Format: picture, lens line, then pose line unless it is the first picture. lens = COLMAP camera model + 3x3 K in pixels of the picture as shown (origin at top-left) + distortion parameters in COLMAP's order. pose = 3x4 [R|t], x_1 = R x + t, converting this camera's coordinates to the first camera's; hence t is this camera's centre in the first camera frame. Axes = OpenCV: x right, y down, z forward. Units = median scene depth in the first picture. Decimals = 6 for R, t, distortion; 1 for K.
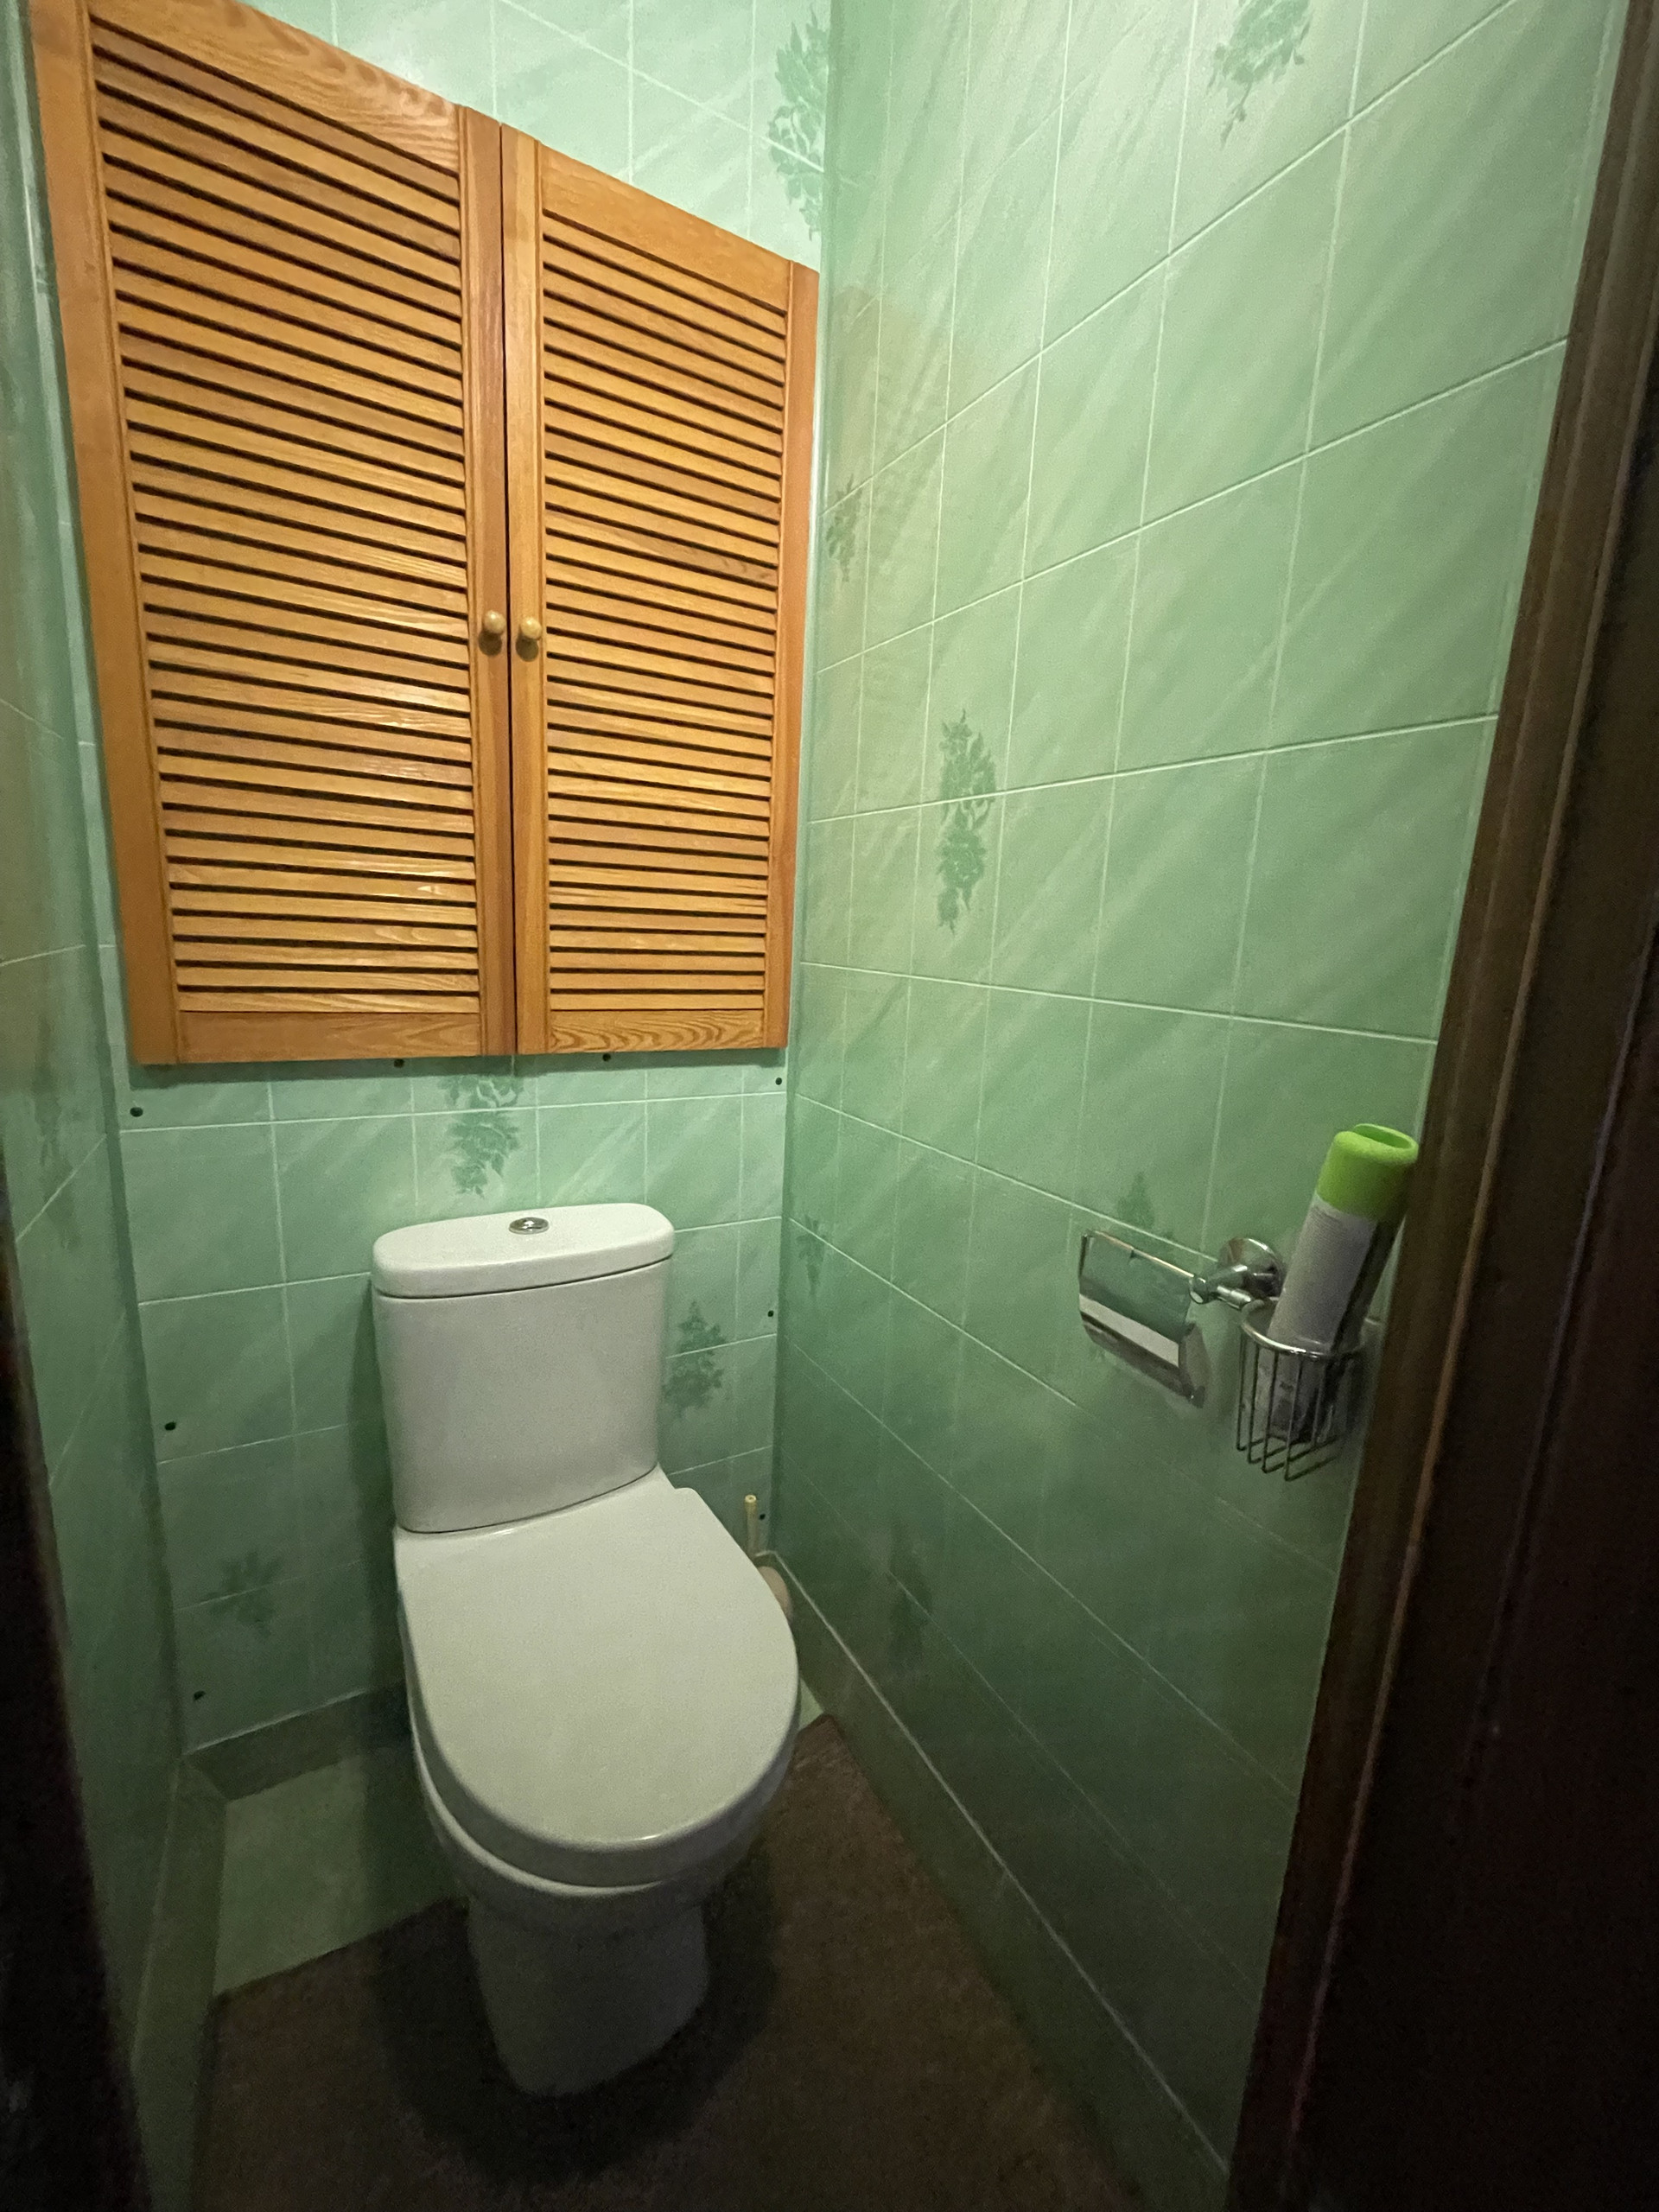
lens RADIAL K [[898.9, 0, 824.0], [0, 898.9, 1102.6], [0, 0, 1]] dist [-0.004241, 0.000126]
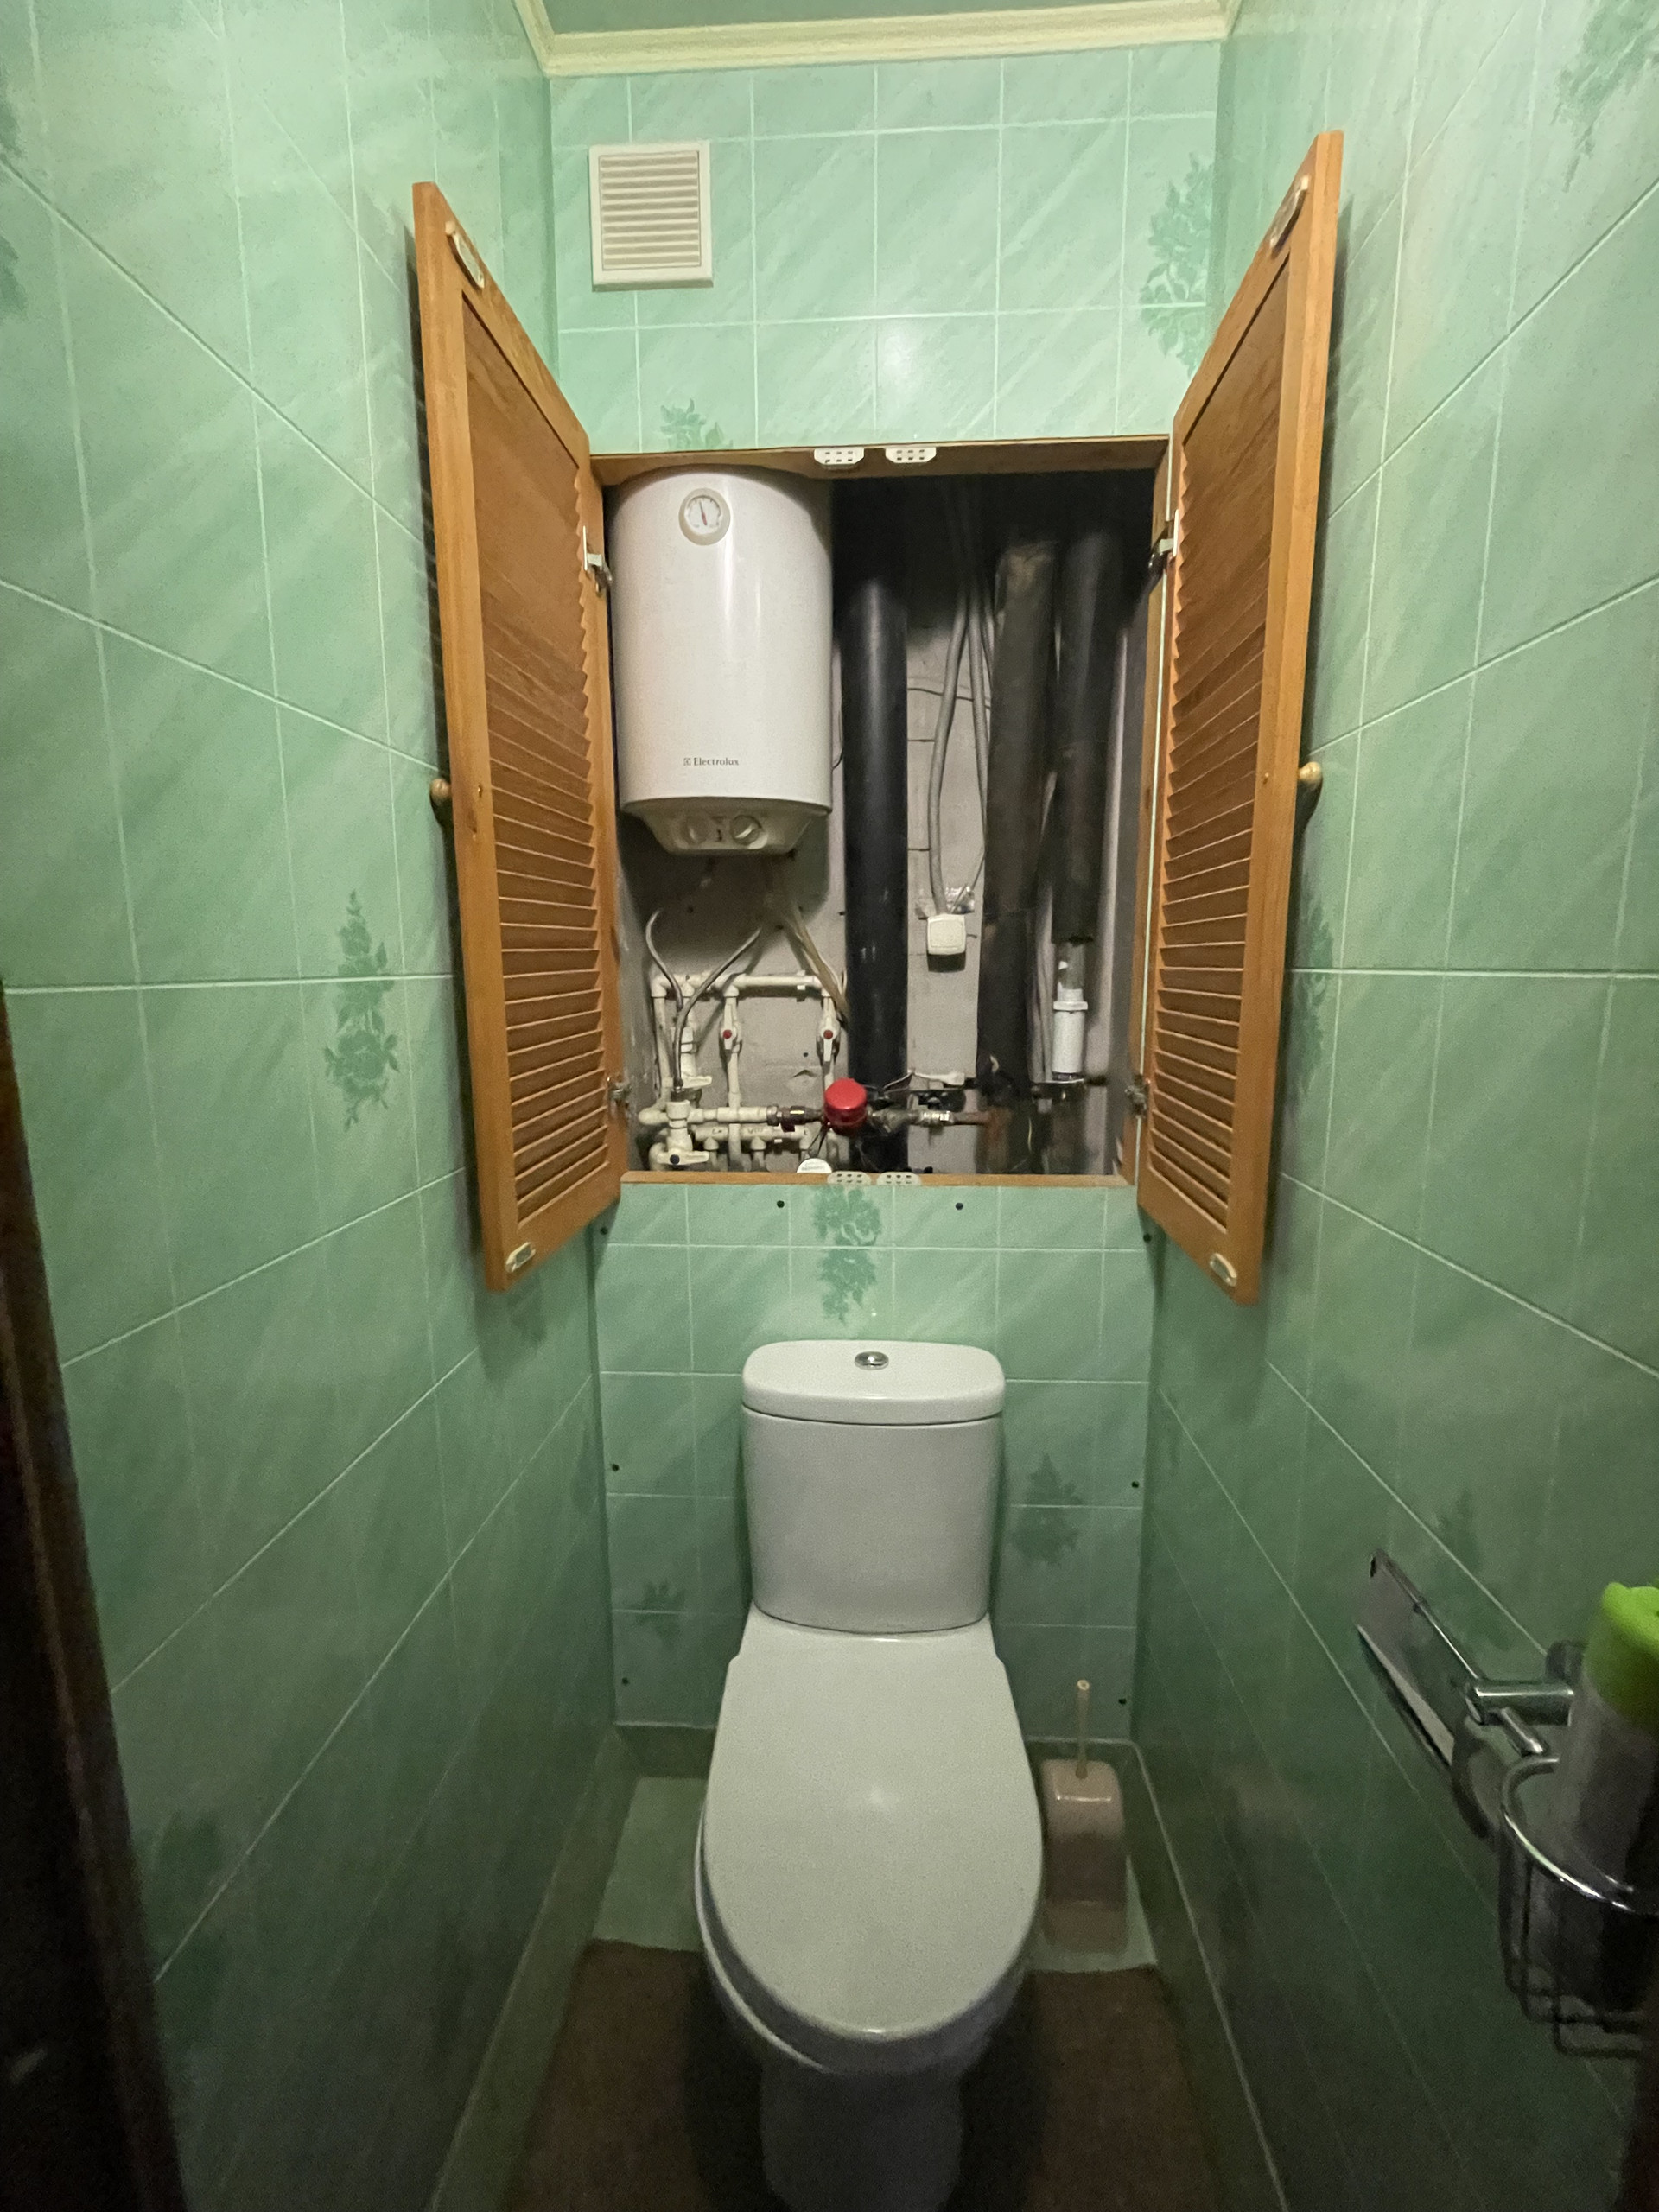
lens RADIAL K [[898.9, 0, 835.5], [0, 898.9, 1101.8], [0, 0, 1]] dist [-0.004241, 0.000126]
pose [[0.836782, 0.032192, -0.546589, 0.224047], [-0.062301, 0.997385, -0.036637, -0.134982], [0.543980, 0.064710, 0.836599, 0.040377]]
